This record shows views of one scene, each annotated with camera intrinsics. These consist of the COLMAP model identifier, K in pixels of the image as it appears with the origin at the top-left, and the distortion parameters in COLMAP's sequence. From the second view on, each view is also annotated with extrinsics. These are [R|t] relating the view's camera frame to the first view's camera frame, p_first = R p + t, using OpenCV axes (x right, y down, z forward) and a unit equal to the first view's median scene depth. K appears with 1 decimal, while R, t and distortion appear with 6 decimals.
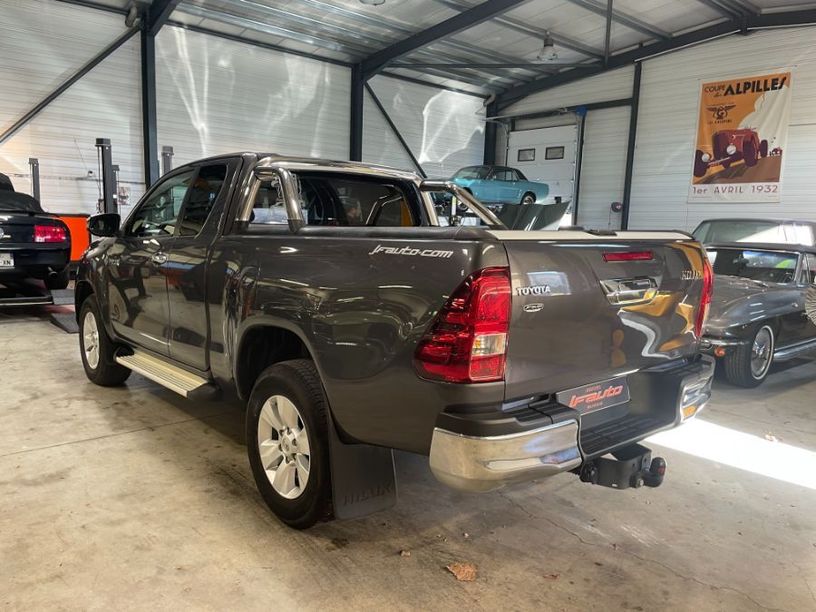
lens RADIAL K [[621.8, 0, 403.0], [0, 621.8, 309.6], [0, 0, 1]] dist [0.091039, -0.122188]
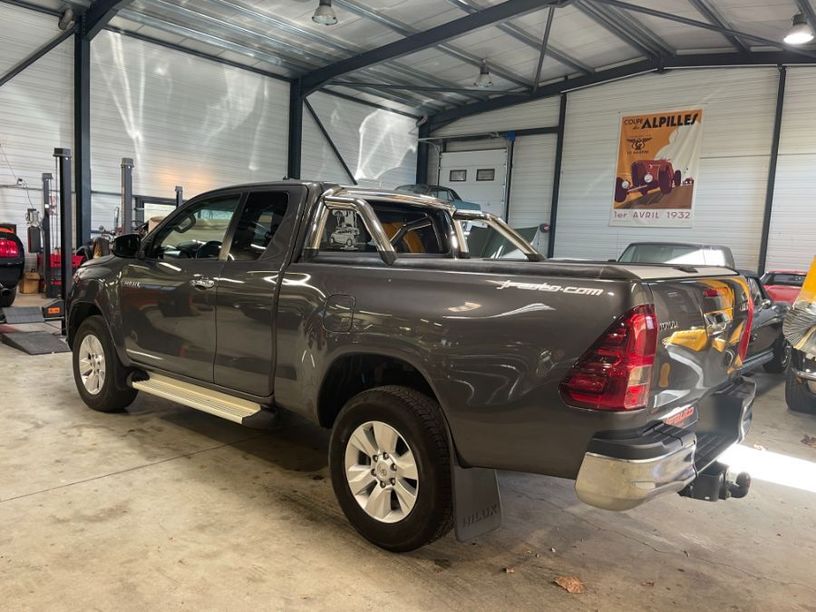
lens RADIAL K [[621.8, 0, 402.6], [0, 621.8, 308.0], [0, 0, 1]] dist [0.091039, -0.122188]
pose [[0.989135, 0.003105, 0.146980, -0.061219], [0.000277, 0.999736, -0.022983, -0.005179], [-0.147012, 0.022774, 0.988872, -0.005129]]
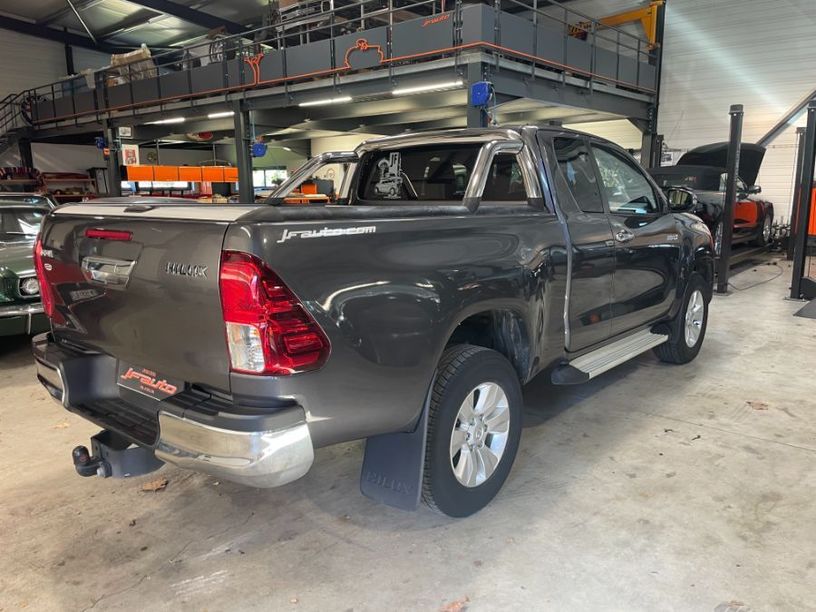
lens RADIAL K [[621.8, 0, 413.2], [0, 621.8, 306.8], [0, 0, 1]] dist [0.091039, -0.122188]
pose [[0.155070, 0.158083, -0.975173, 0.233765], [-0.117916, 0.983019, 0.140604, -0.028213], [0.980841, 0.093185, 0.171078, 0.221397]]
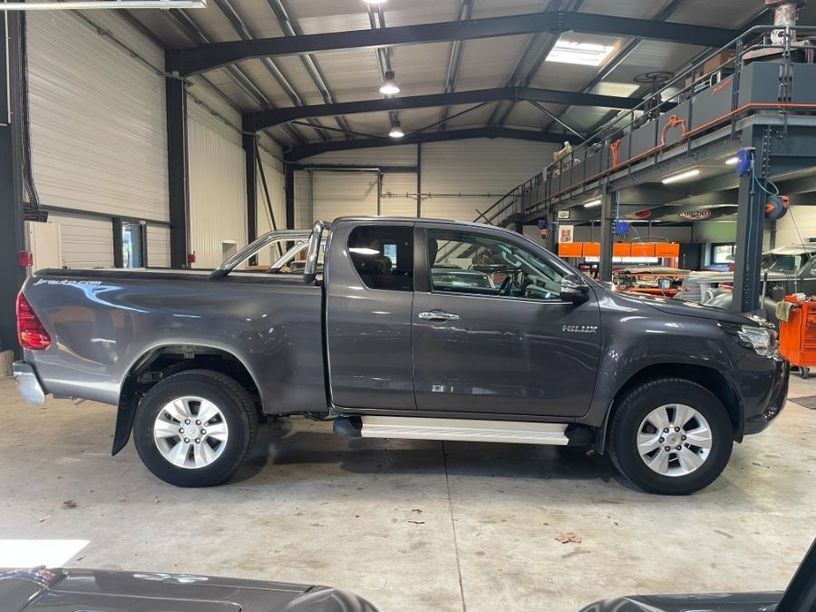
lens RADIAL K [[621.8, 0, 409.7], [0, 621.8, 308.7], [0, 0, 1]] dist [0.091039, -0.122188]
pose [[-0.666561, 0.022226, -0.745119, 0.196788], [-0.132119, 0.980209, 0.147427, -0.072774], [0.733649, 0.196713, -0.650433, 0.522379]]
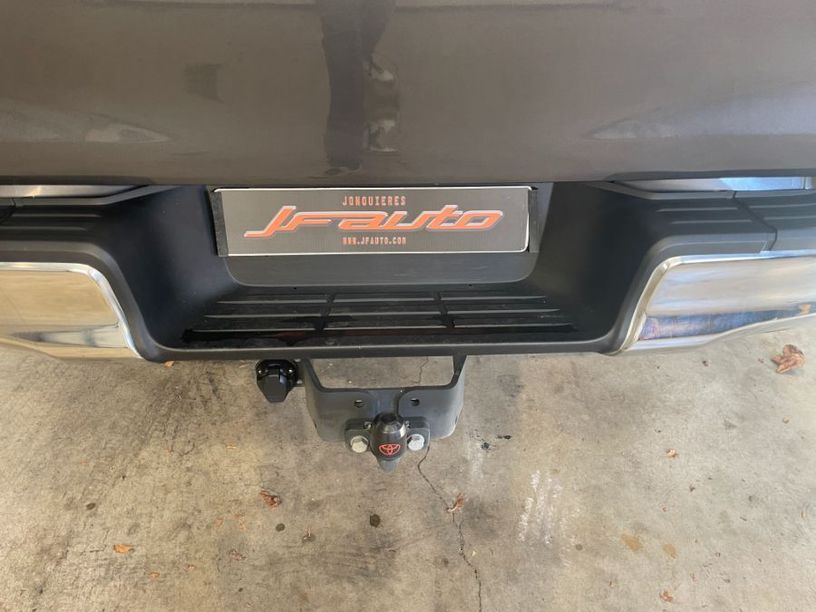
lens RADIAL K [[621.8, 0, 403.2], [0, 621.8, 304.7], [0, 0, 1]] dist [0.091039, -0.122188]
pose [[0.784344, 0.340147, -0.518753, 0.098837], [-0.074904, 0.882072, 0.465122, -0.000137], [0.615787, -0.325959, 0.717327, 0.127924]]
